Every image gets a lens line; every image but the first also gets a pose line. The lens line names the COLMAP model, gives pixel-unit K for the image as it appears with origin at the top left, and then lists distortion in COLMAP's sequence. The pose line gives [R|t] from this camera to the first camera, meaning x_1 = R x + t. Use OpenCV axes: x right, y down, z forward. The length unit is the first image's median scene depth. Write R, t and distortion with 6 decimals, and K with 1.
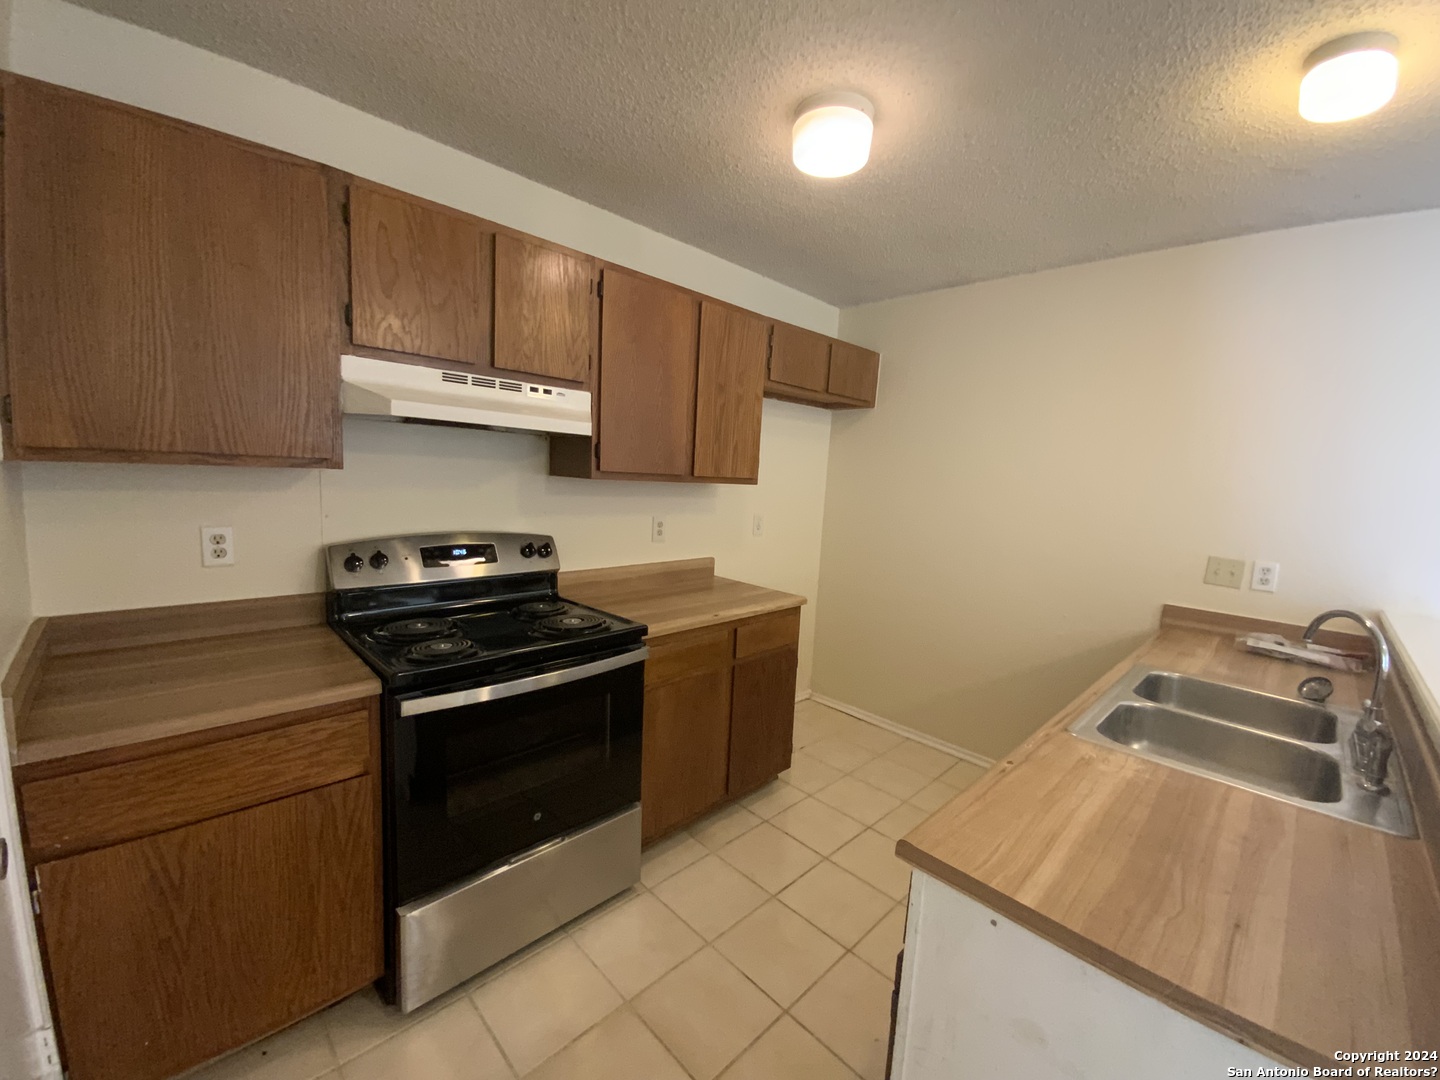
lens RADIAL K [[583.1, 0, 724.5], [0, 583.1, 539.5], [0, 0, 1]] dist [-0.000234, -0.006162]
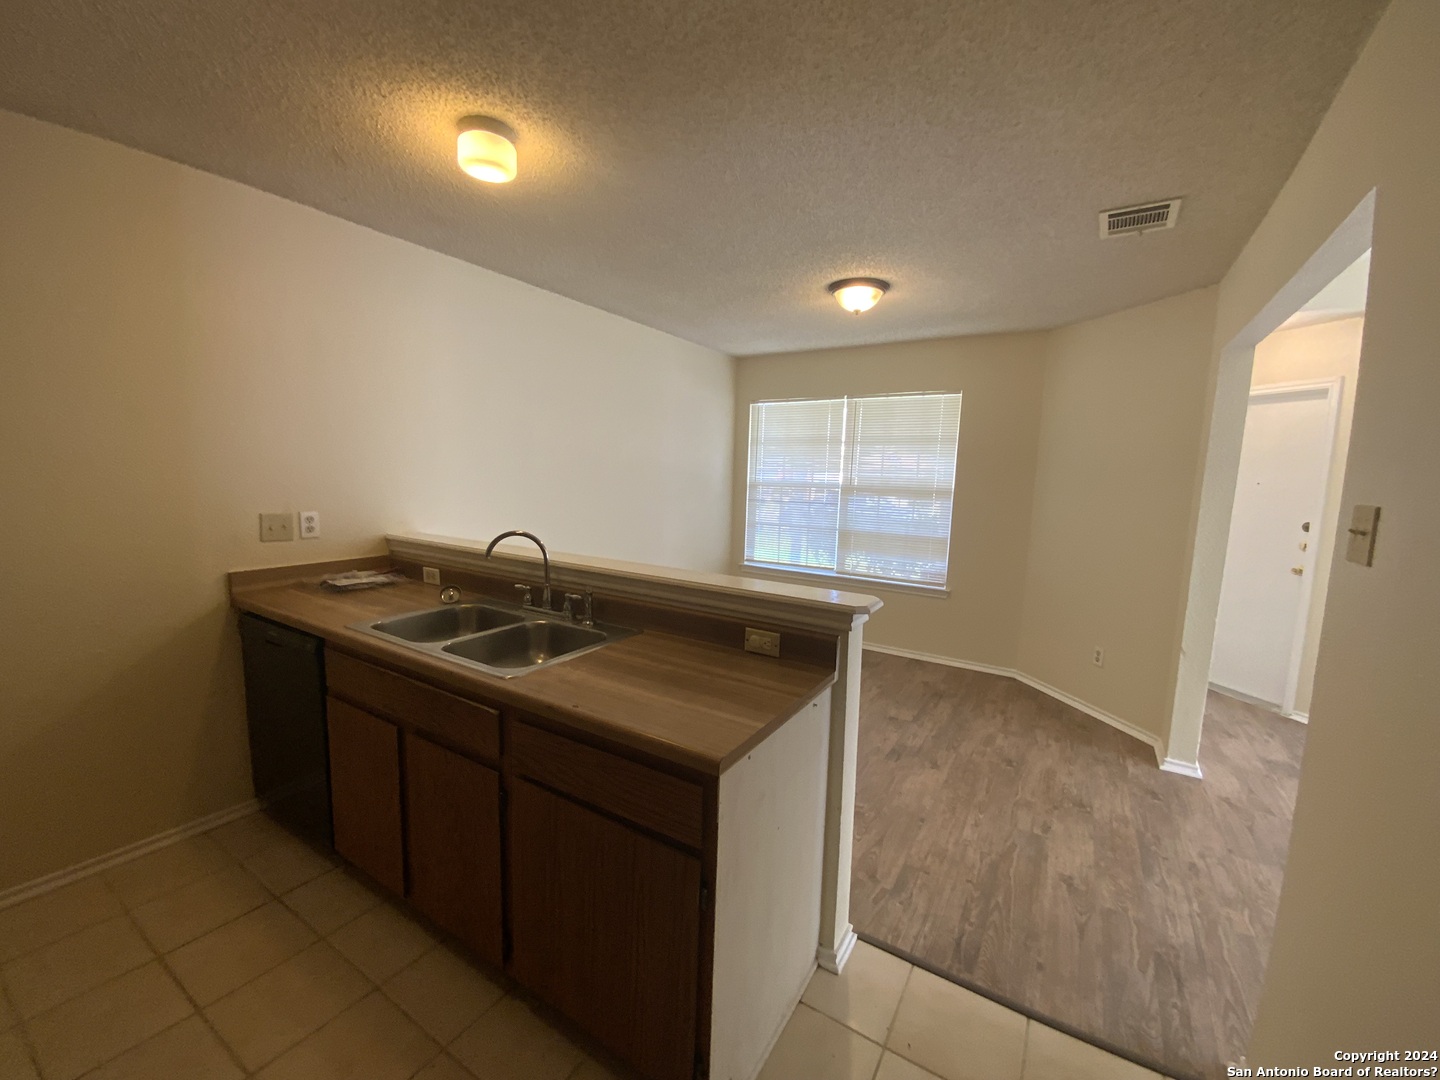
lens RADIAL K [[583.1, 0, 719.4], [0, 583.1, 540.0], [0, 0, 1]] dist [-0.000234, -0.006162]
pose [[-0.228336, -0.178546, 0.957071, -0.365558], [0.071484, 0.977312, 0.199376, -0.084839], [-0.970955, 0.113940, -0.210392, 0.558997]]
